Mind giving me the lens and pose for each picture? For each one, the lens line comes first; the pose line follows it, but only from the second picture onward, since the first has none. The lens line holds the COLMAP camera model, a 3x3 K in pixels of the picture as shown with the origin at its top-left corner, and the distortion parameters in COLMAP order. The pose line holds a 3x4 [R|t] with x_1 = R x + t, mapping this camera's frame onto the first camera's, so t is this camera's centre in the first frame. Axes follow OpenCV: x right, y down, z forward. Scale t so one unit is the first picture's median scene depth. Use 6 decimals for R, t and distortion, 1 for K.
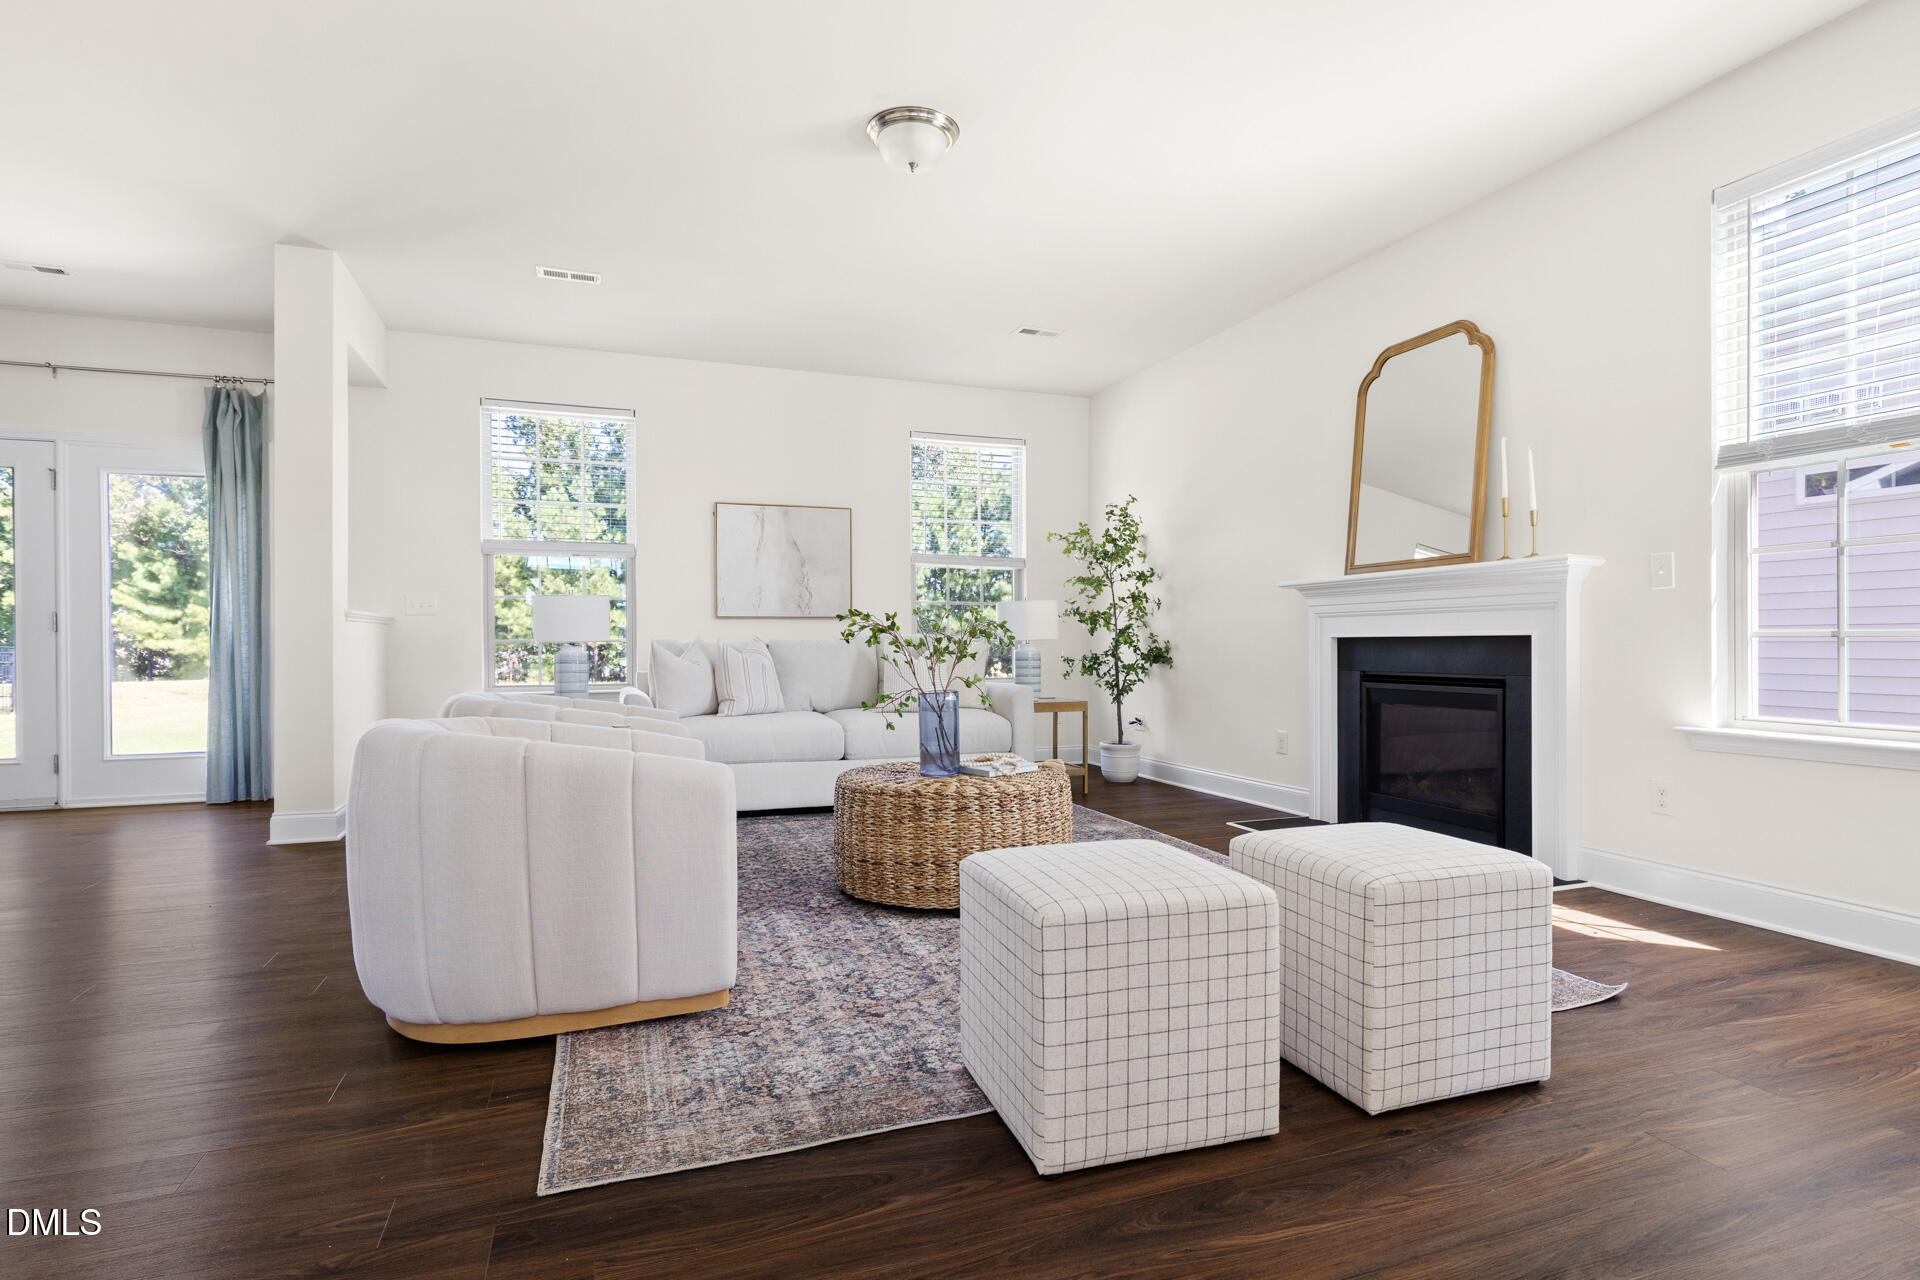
lens RADIAL K [[980.8, 0, 965.7], [0, 980.8, 655.1], [0, 0, 1]] dist [-0.005562, 0.001322]
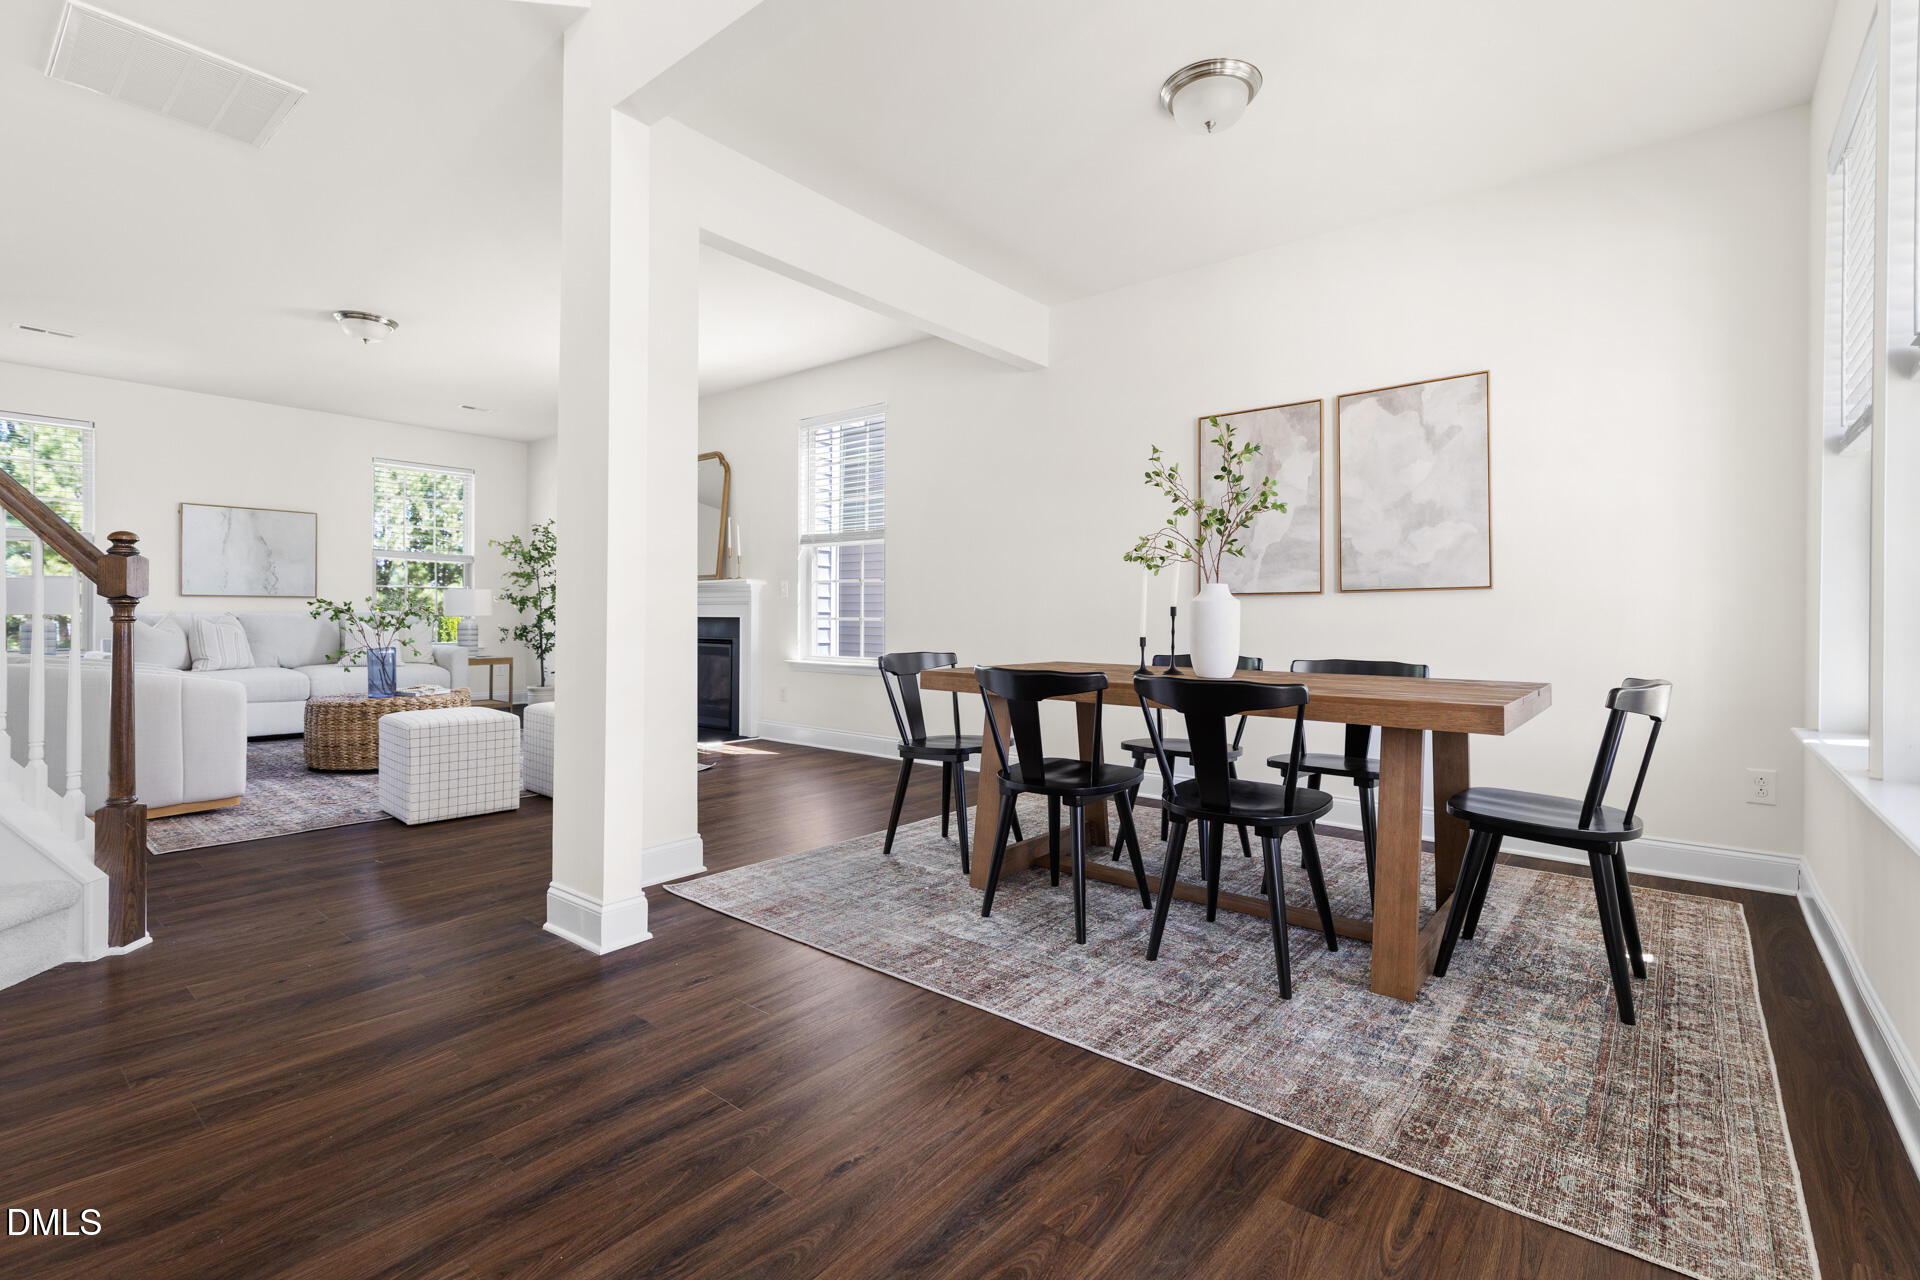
lens RADIAL K [[885.7, 0, 971.6], [0, 885.7, 616.2], [0, 0, 1]] dist [0.006974, -0.000502]
pose [[0.865884, 0.008851, 0.500167, 0.072059], [-0.003218, 0.999921, -0.012124, -0.002218], [-0.500235, 0.008888, 0.865844, -0.699598]]
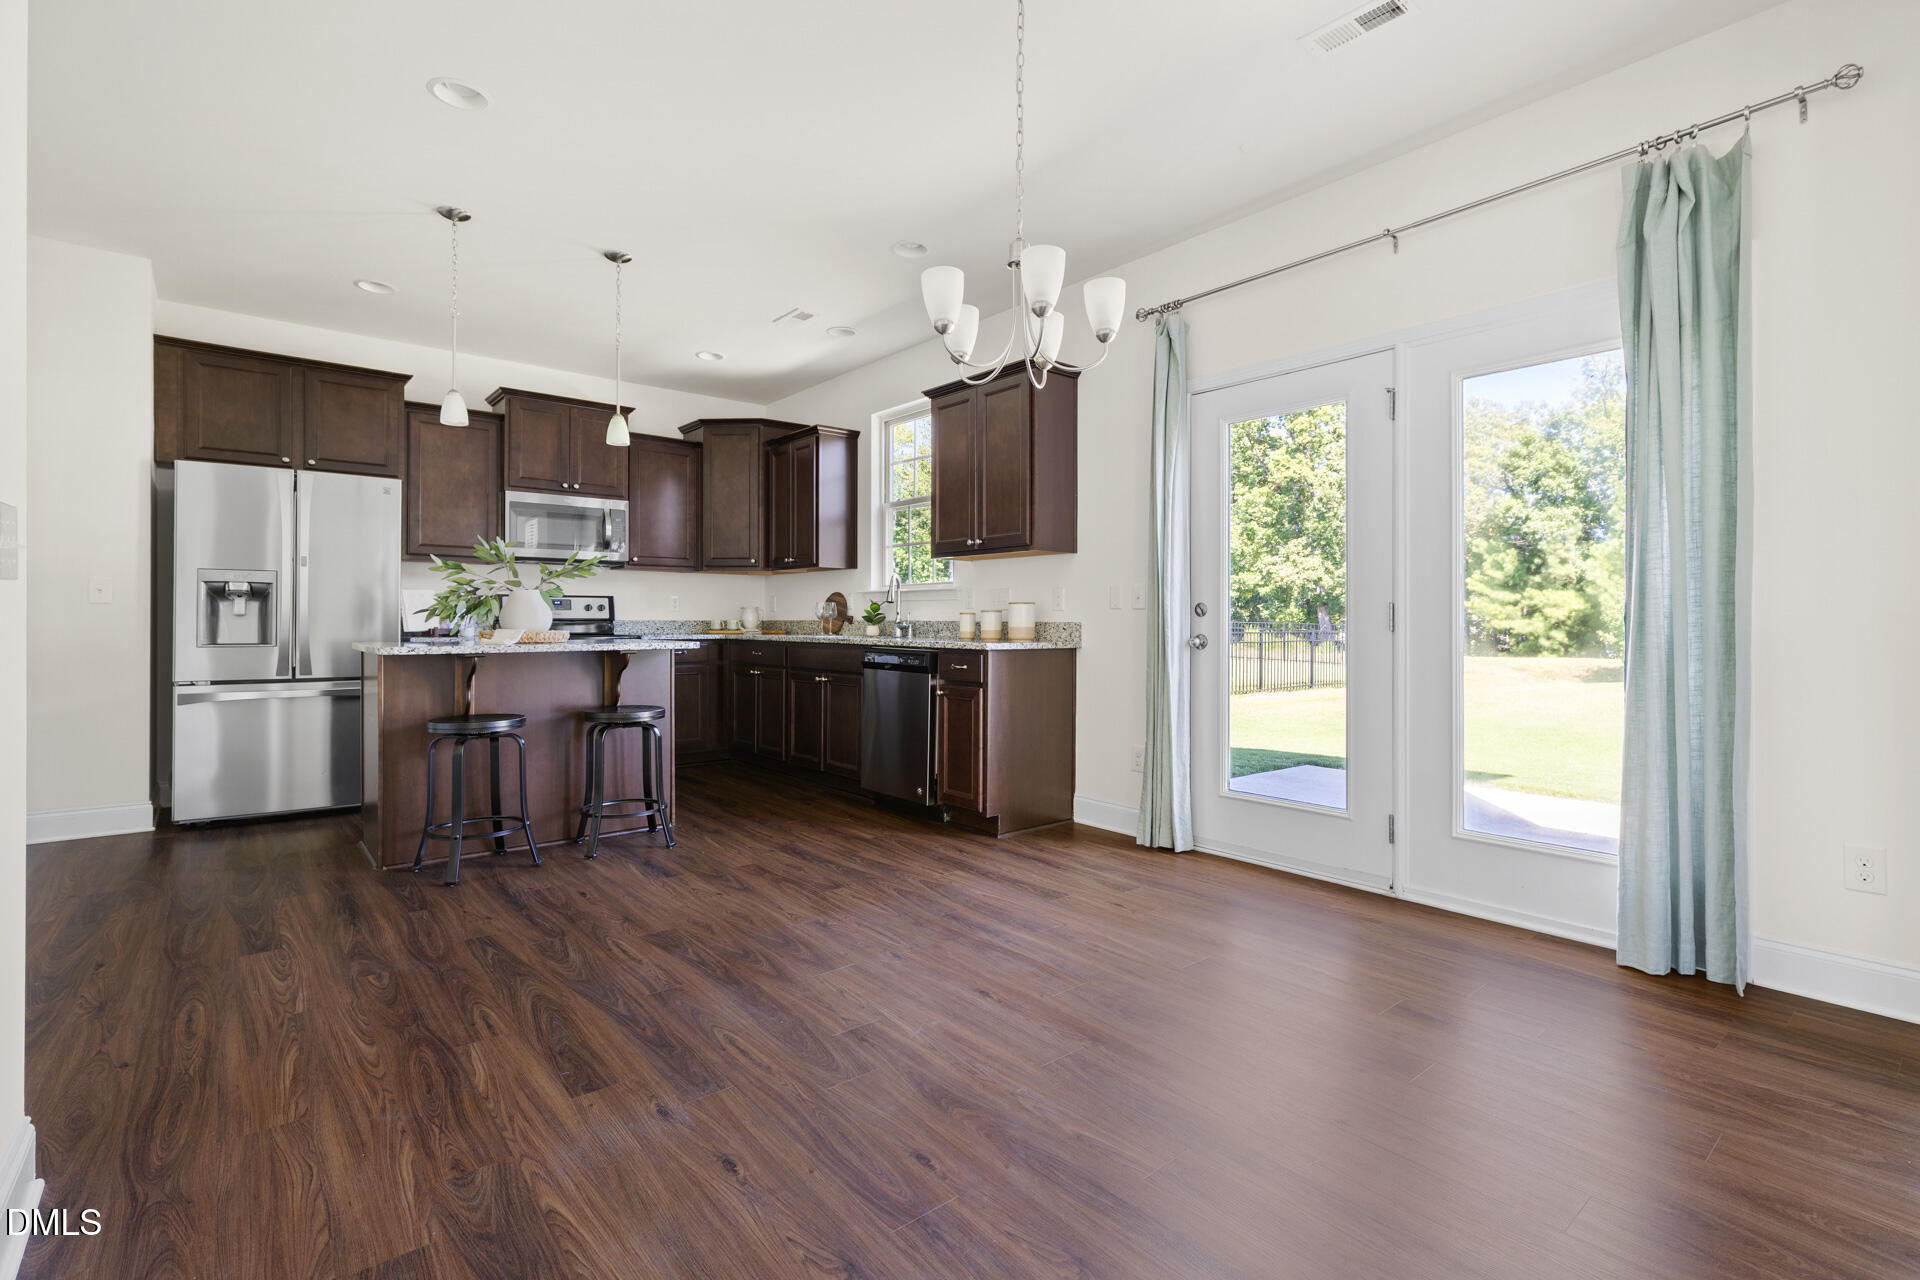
lens RADIAL K [[885.7, 0, 987.6], [0, 885.7, 614.7], [0, 0, 1]] dist [0.006974, -0.000502]
pose [[0.349792, -0.002967, -0.936823, -0.574141], [-0.015648, 0.999837, -0.009009, -0.032059], [0.936697, 0.017811, 0.349688, 0.659381]]
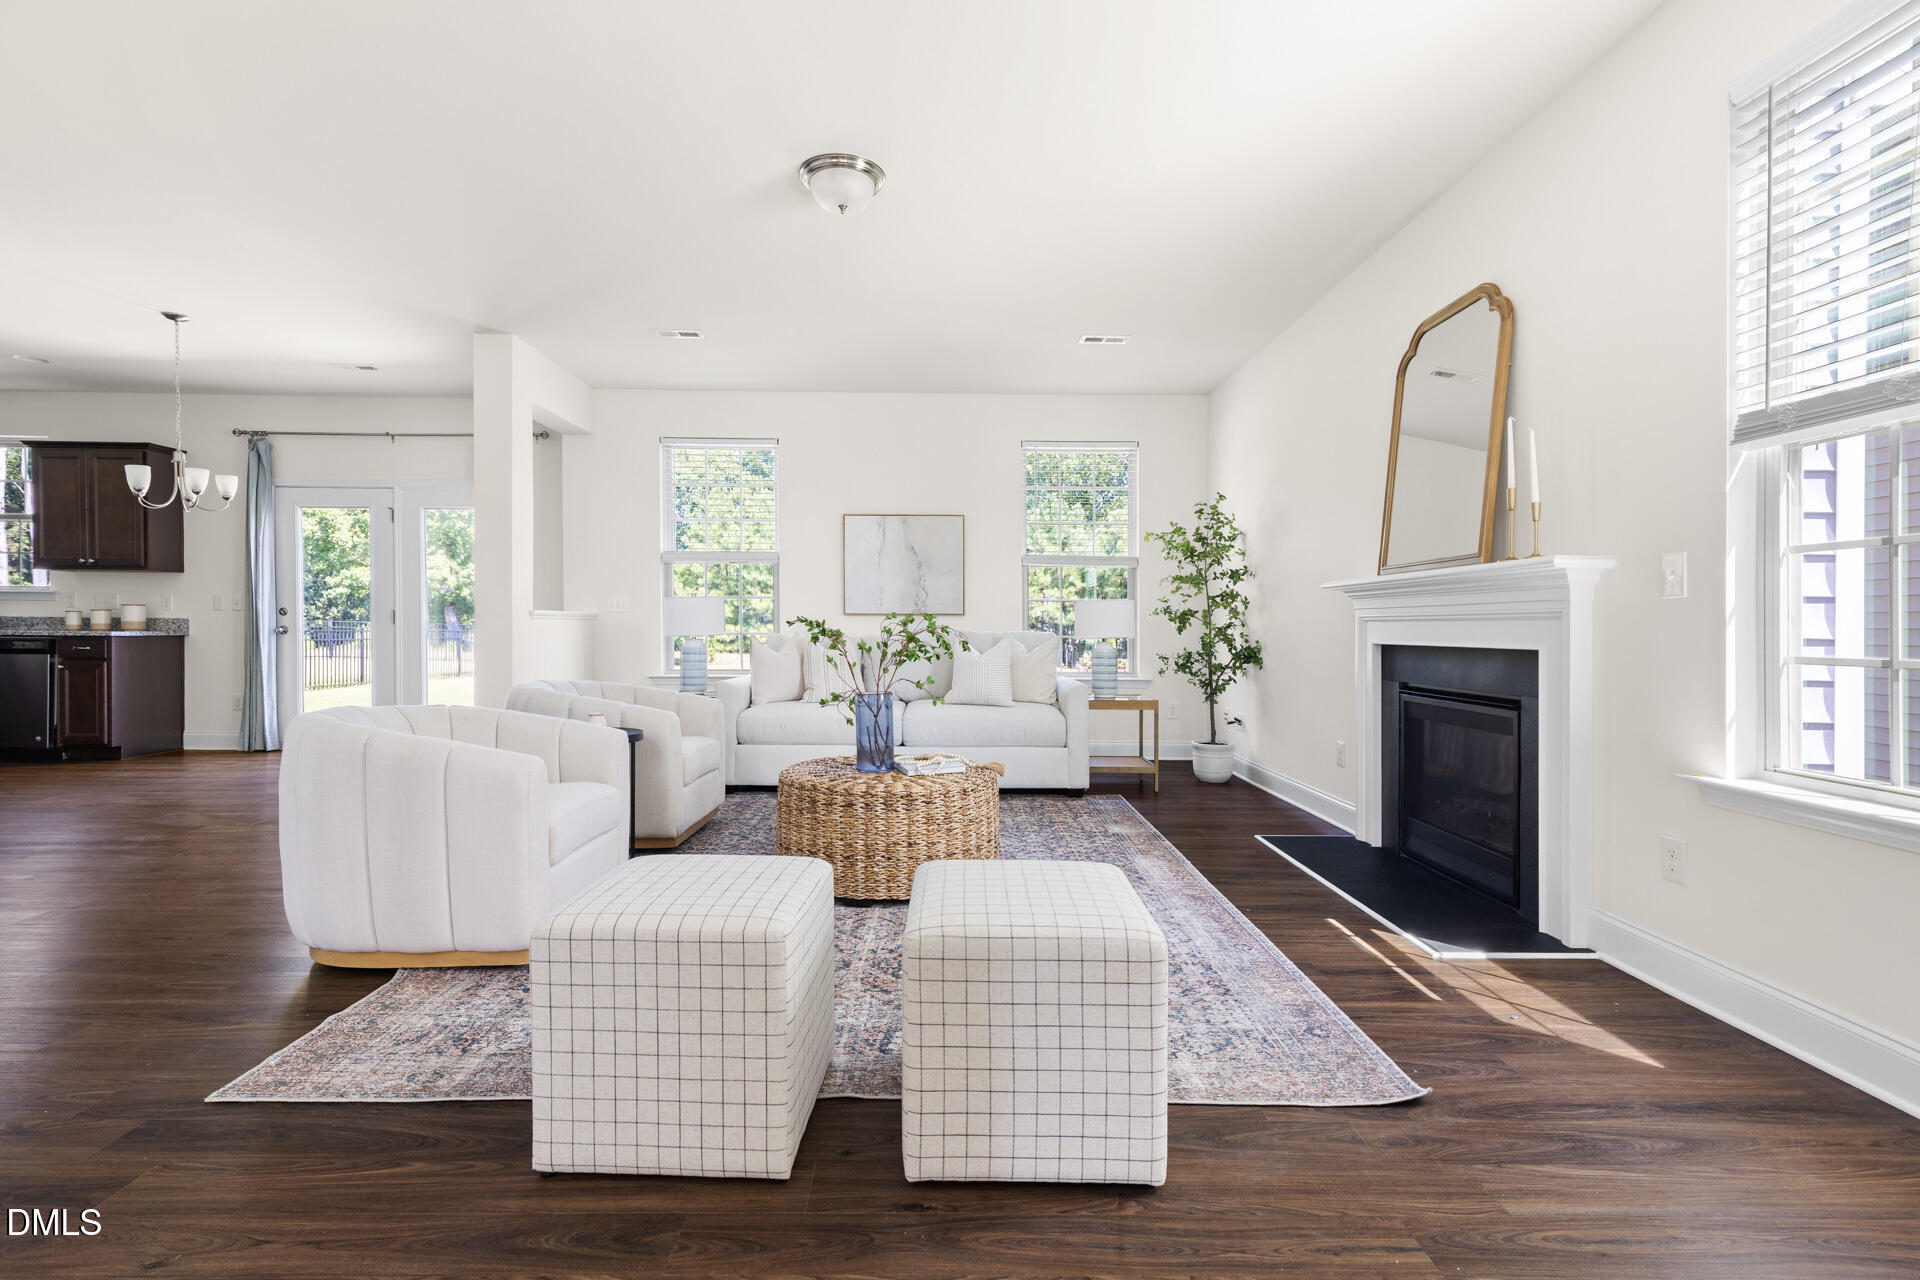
lens RADIAL K [[885.7, 0, 947.2], [0, 885.7, 640.6], [0, 0, 1]] dist [0.006974, -0.000502]
pose [[0.939326, 0.015107, -0.342693, 0.316275], [-0.013855, 0.999885, 0.006102, -0.022936], [0.342746, -0.000984, 0.939428, 0.092797]]
